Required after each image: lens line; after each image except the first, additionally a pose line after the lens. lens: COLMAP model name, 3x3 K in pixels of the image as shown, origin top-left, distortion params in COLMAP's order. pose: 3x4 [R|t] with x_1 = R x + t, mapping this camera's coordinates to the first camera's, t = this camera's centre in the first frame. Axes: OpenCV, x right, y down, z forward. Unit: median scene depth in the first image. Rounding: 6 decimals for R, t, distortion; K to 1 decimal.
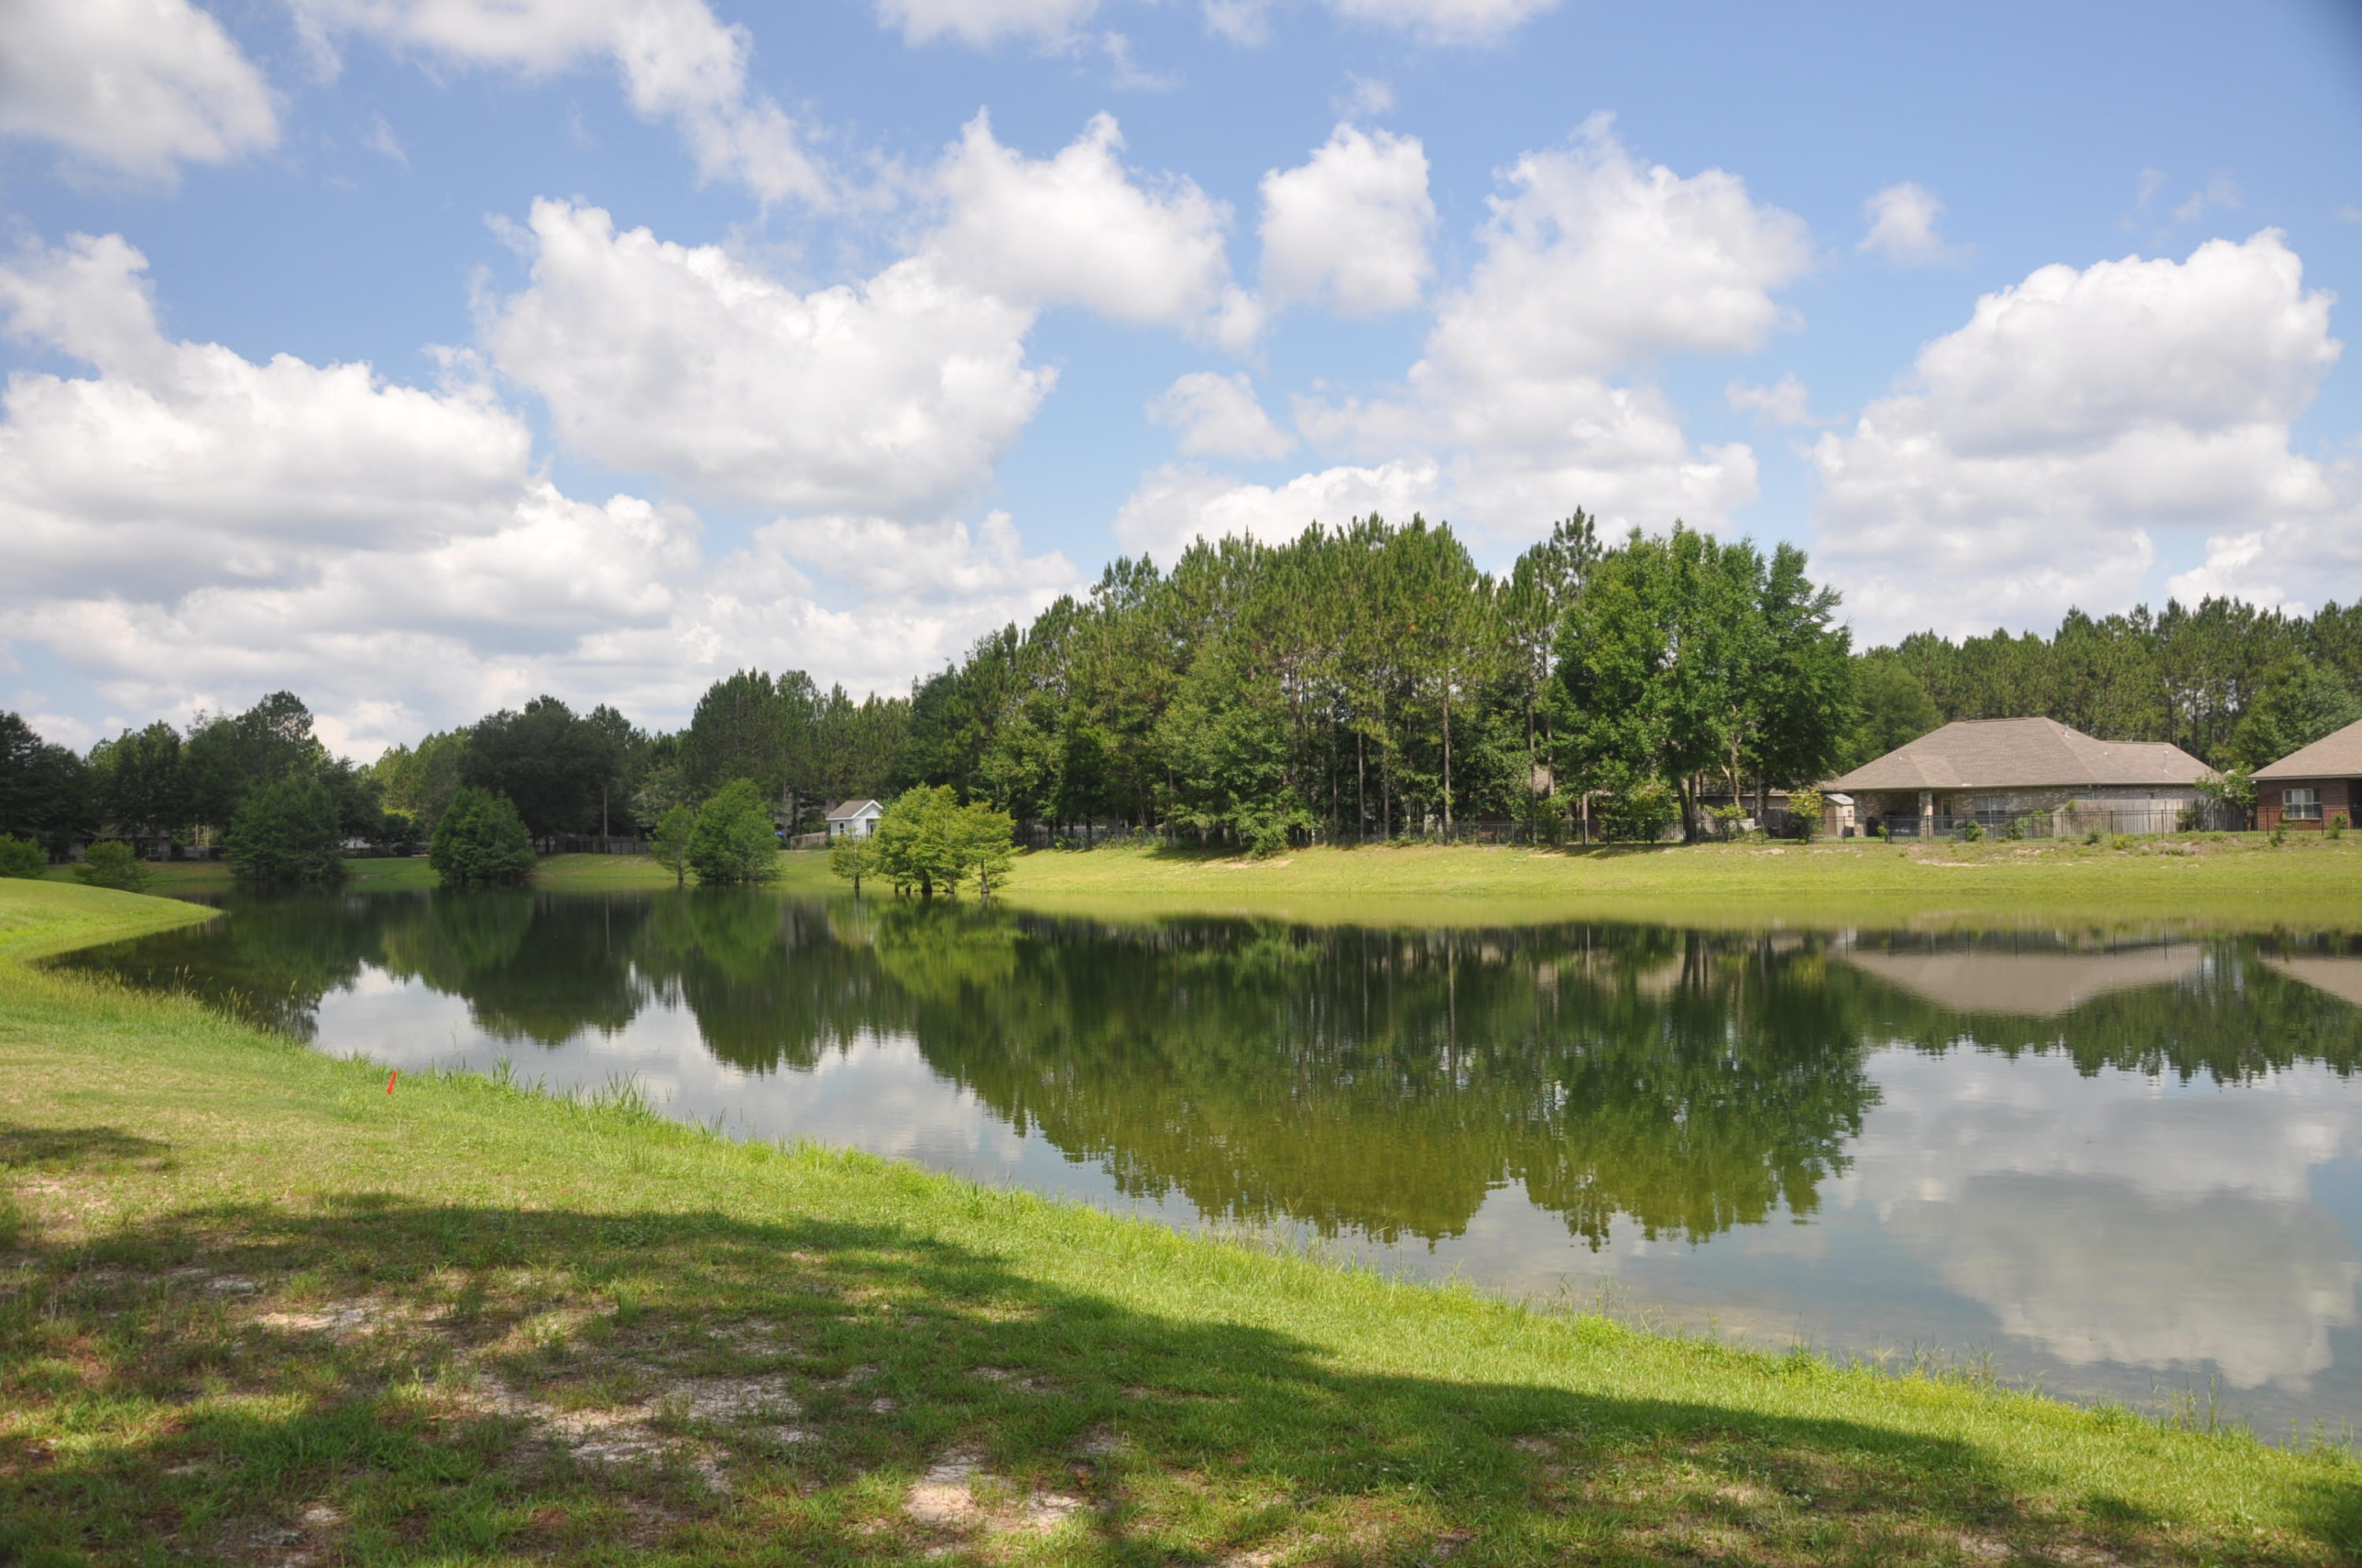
lens RADIAL K [[2022.7, 0, 1166.6], [0, 2022.7, 793.4], [0, 0, 1]] dist [-0.123062, 0.112421]
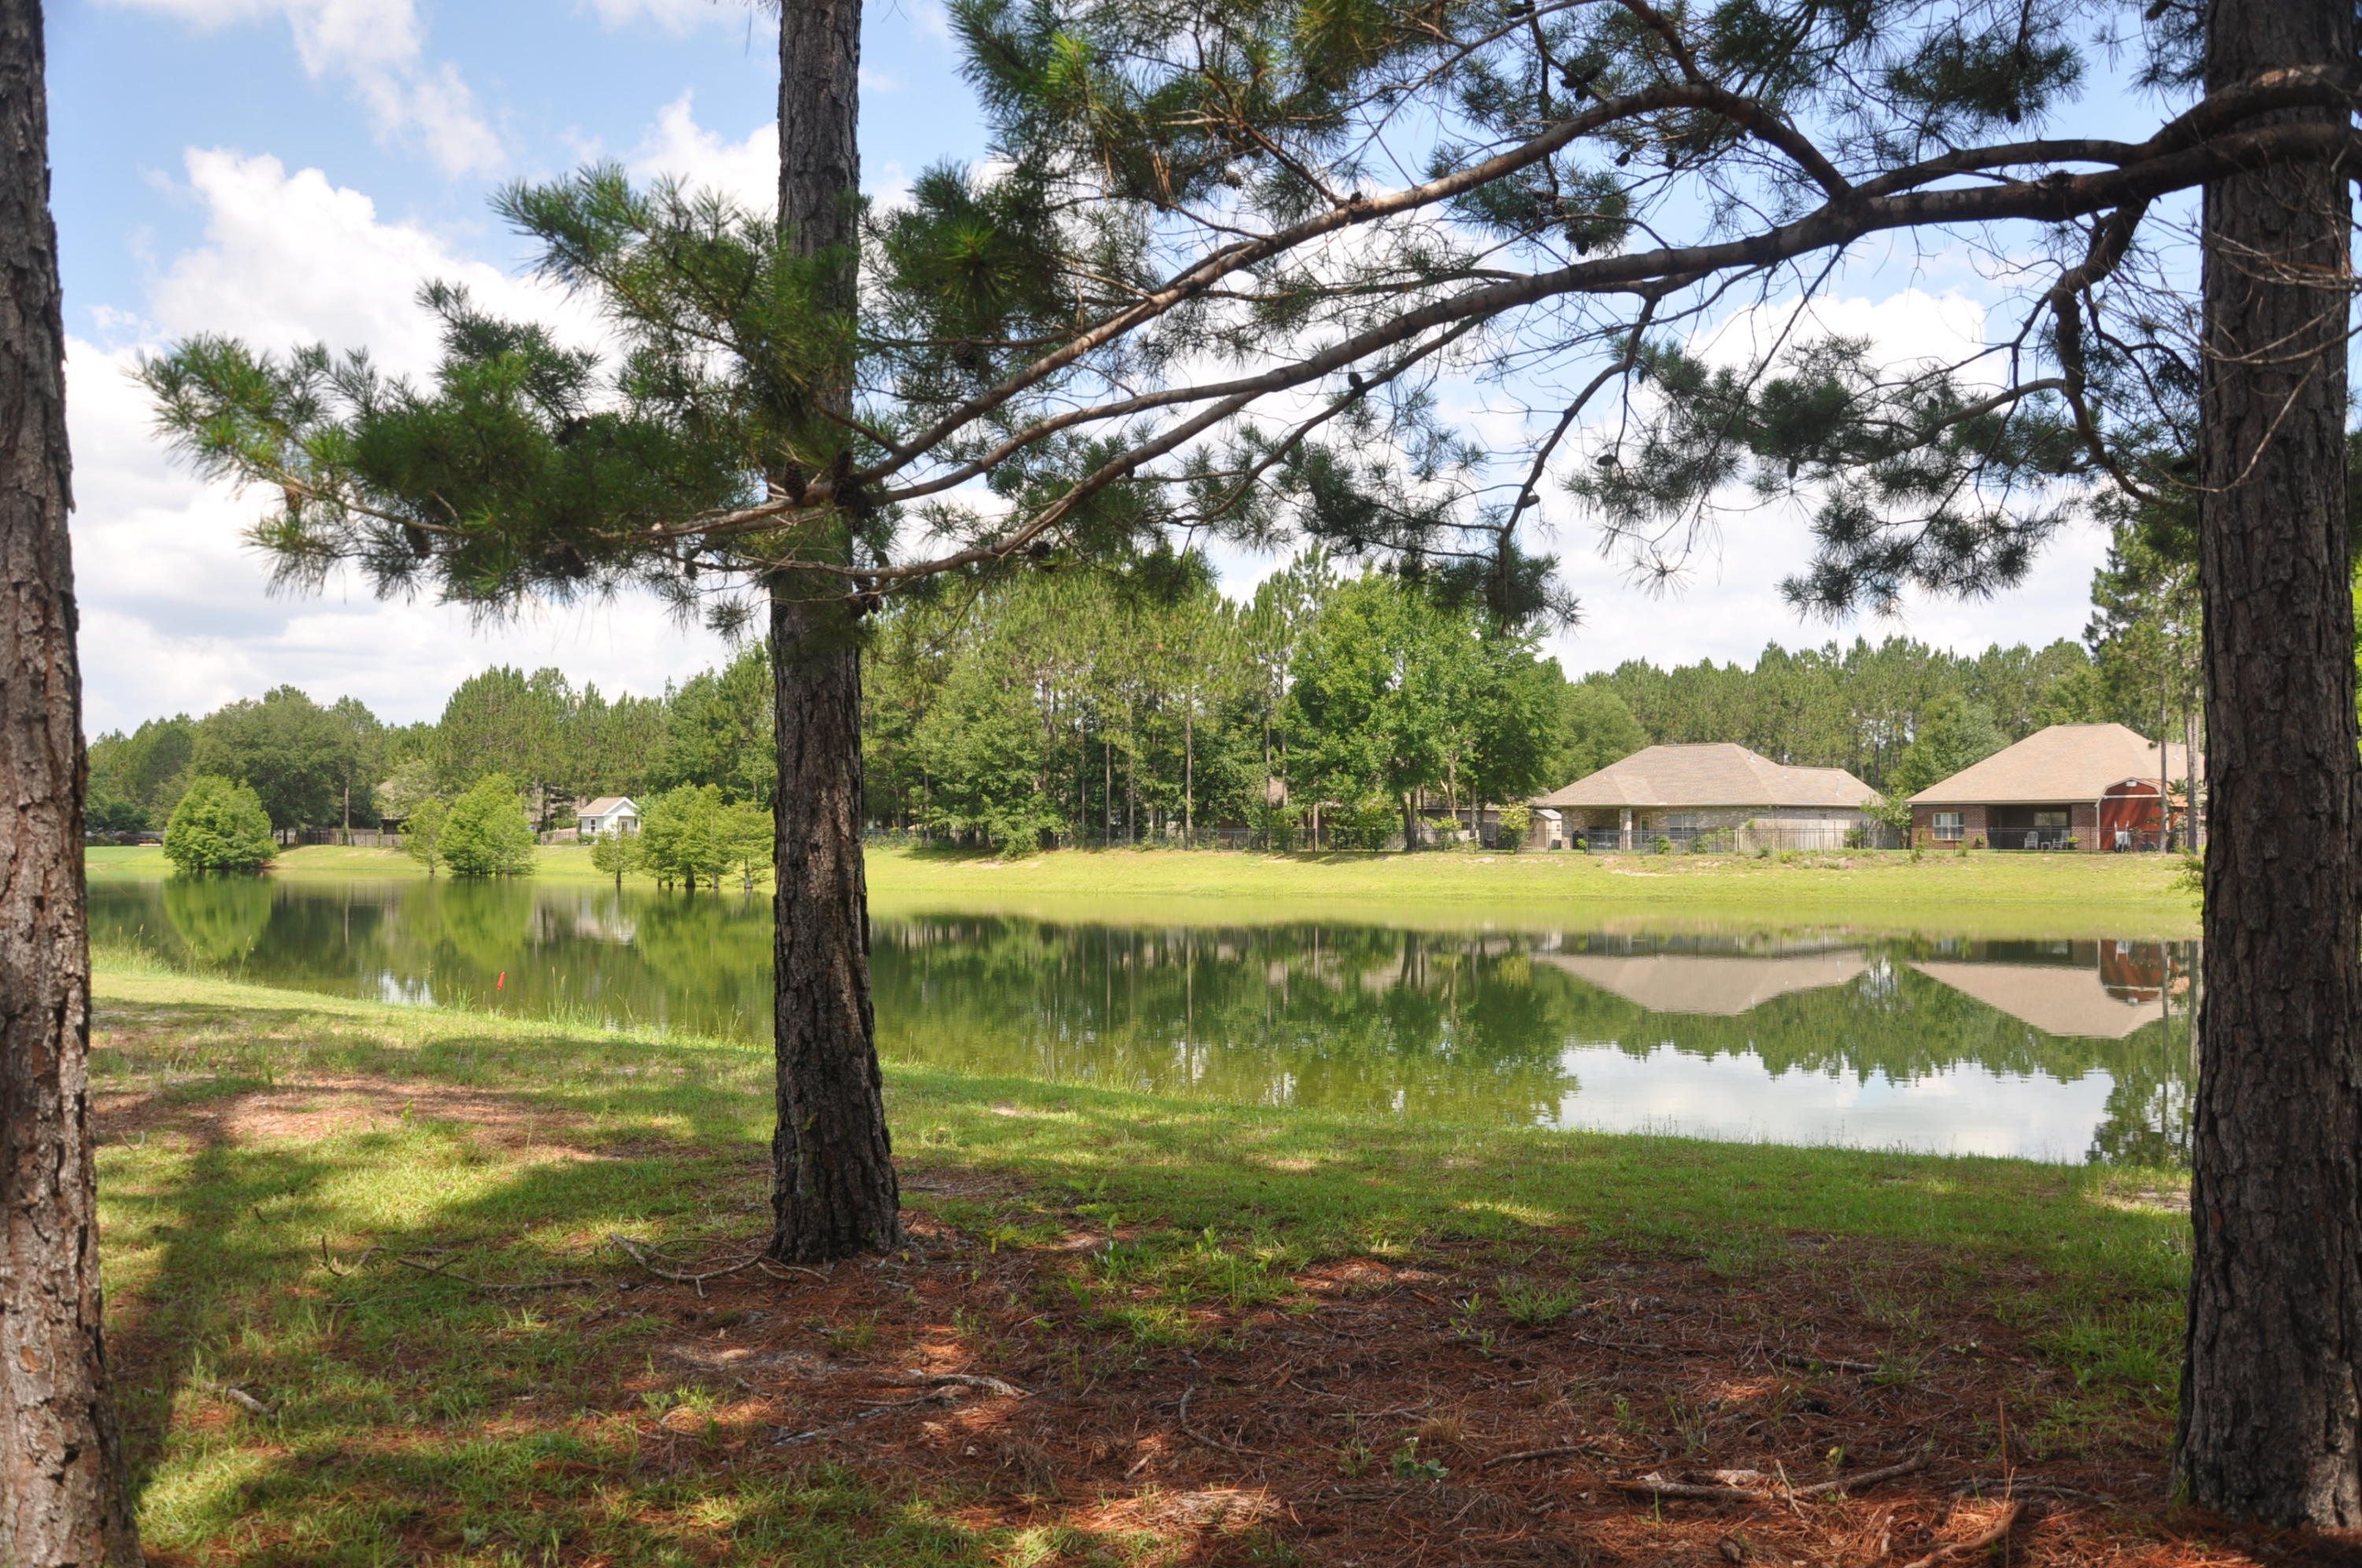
lens RADIAL K [[2022.7, 0, 1184.7], [0, 2022.7, 791.3], [0, 0, 1]] dist [-0.123062, 0.112421]
pose [[0.990115, 0.020620, 0.138732, -0.011278], [-0.020011, 0.999783, -0.005785, 0.000656], [-0.138821, 0.002952, 0.990313, -0.058268]]
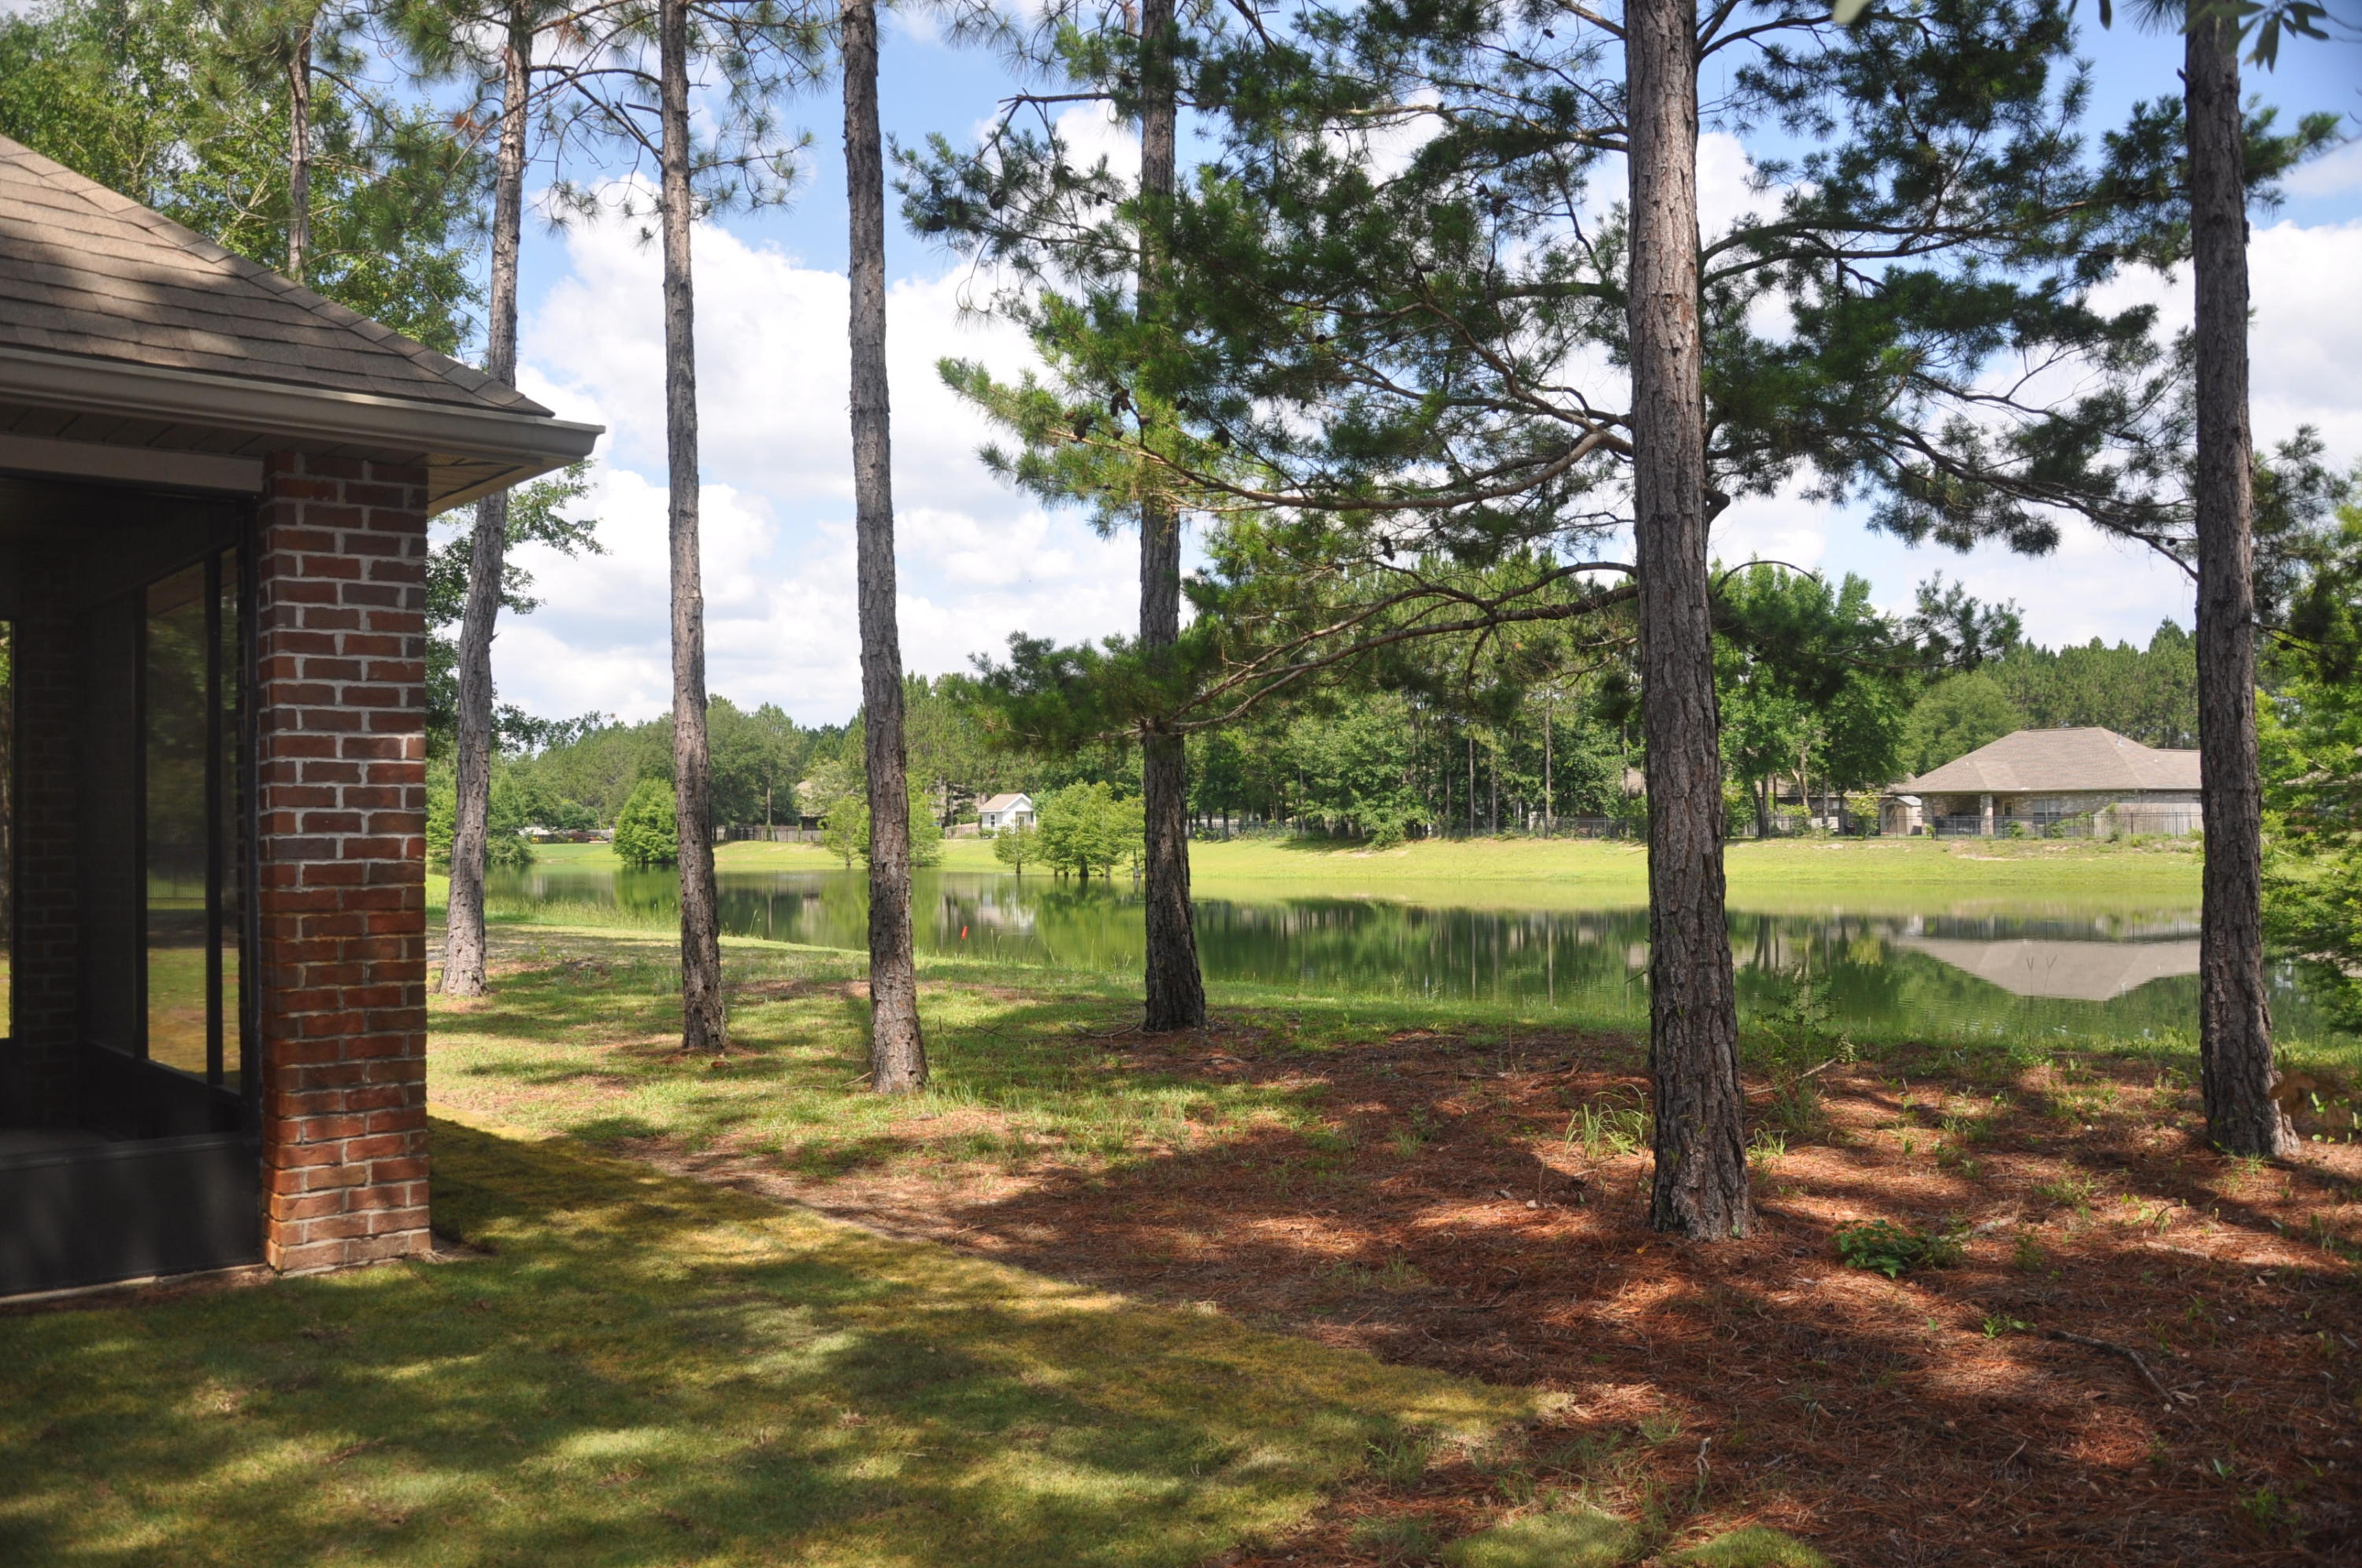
lens RADIAL K [[2022.7, 0, 1162.7], [0, 2022.7, 777.2], [0, 0, 1]] dist [-0.123062, 0.112421]
pose [[0.998092, 0.007884, -0.061246, -0.006191], [-0.008231, 0.999952, -0.005404, -0.000827], [0.061200, 0.005898, 0.998108, -0.124422]]
